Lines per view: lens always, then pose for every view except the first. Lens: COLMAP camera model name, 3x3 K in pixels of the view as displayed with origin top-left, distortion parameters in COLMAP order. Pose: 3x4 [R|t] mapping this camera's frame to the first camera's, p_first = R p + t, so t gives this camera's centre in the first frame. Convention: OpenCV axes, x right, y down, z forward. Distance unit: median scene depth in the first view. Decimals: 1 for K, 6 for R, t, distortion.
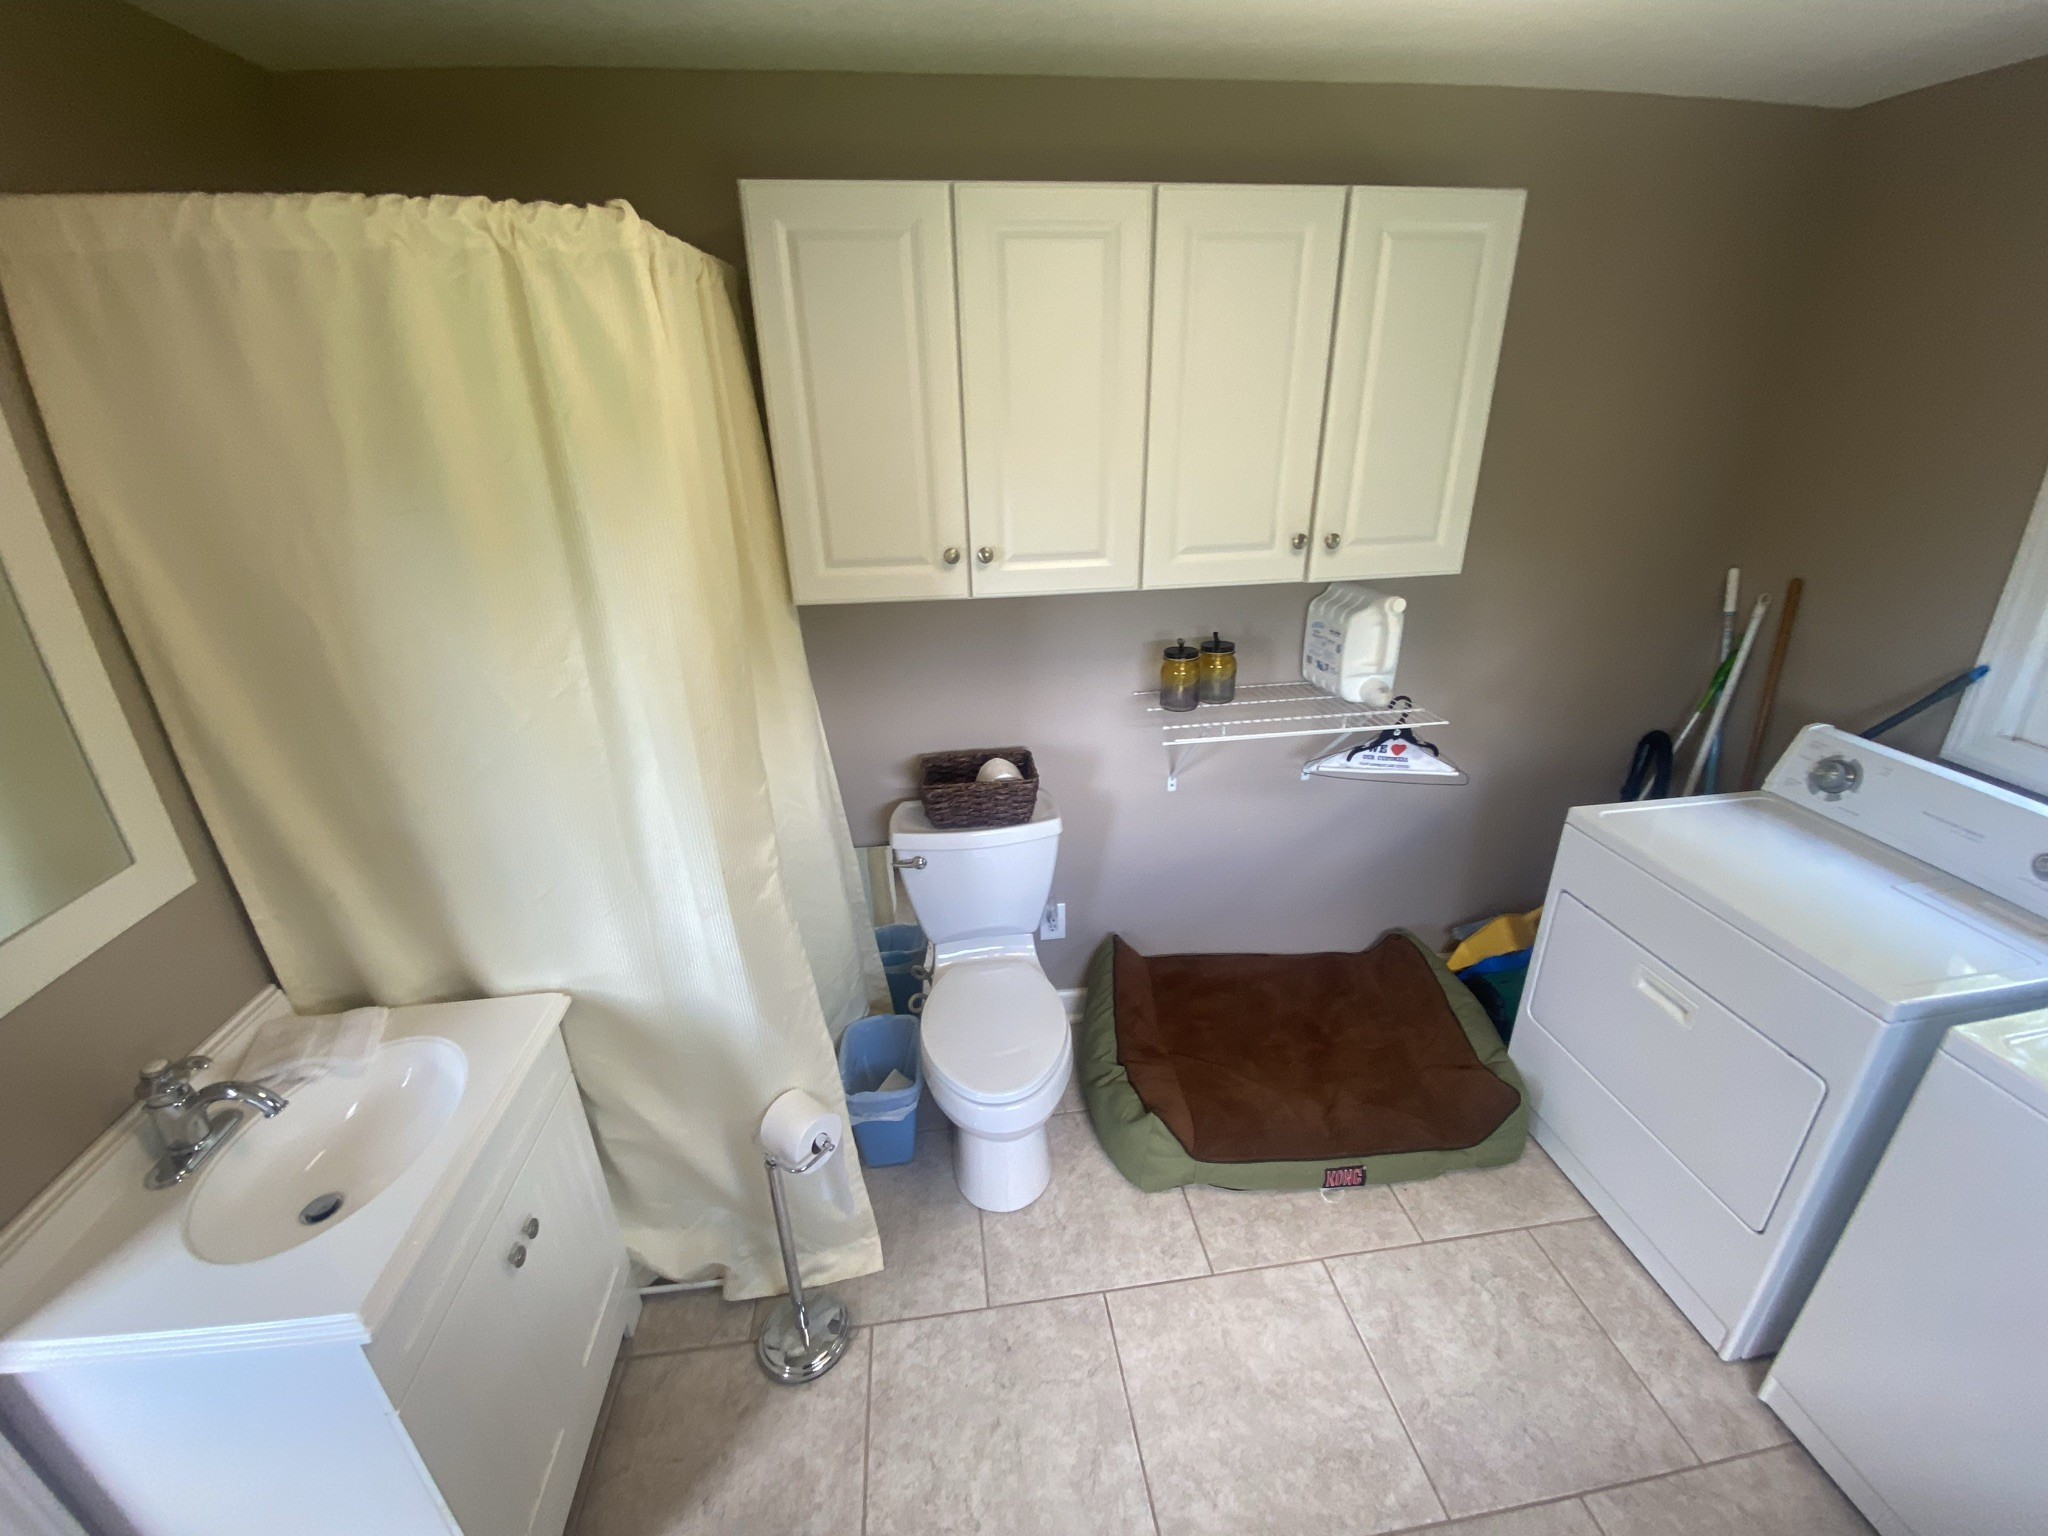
lens RADIAL K [[835.1, 0, 1027.2], [0, 835.1, 762.8], [0, 0, 1]] dist [-0.028381, -0.001356]
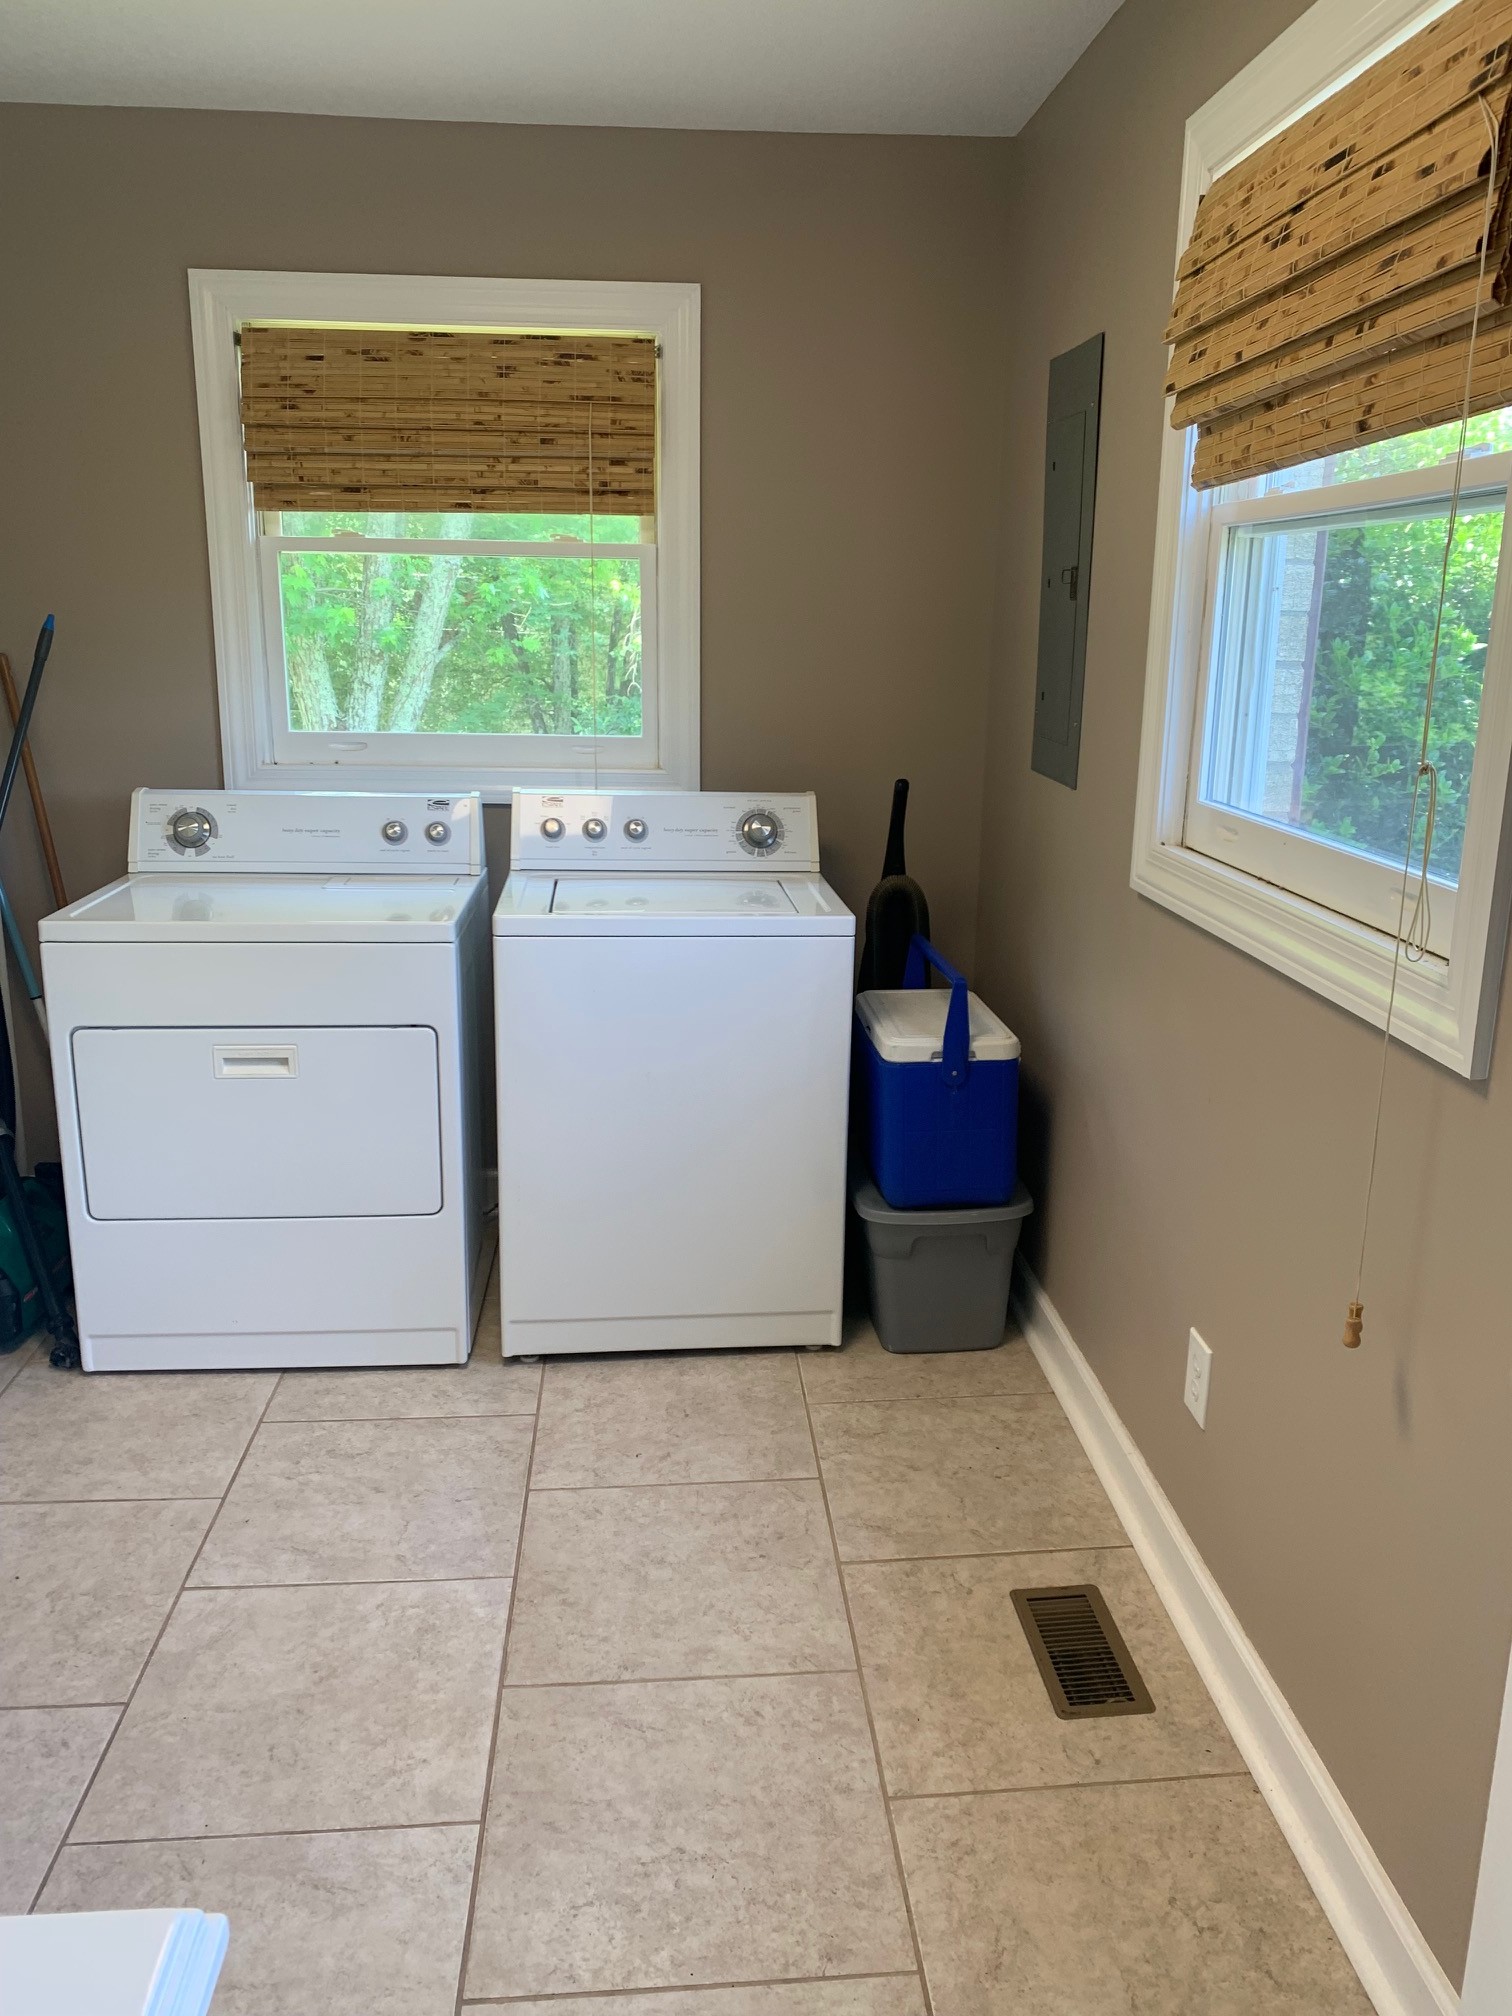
lens RADIAL K [[1584.2, 0, 760.3], [0, 1584.2, 1009.0], [0, 0, 1]] dist [0.047919, -0.065446]
pose [[0.051558, -0.225745, 0.972821, -0.885006], [0.368795, 0.909566, 0.191521, 0.103999], [-0.928080, 0.348897, 0.130149, 0.246964]]
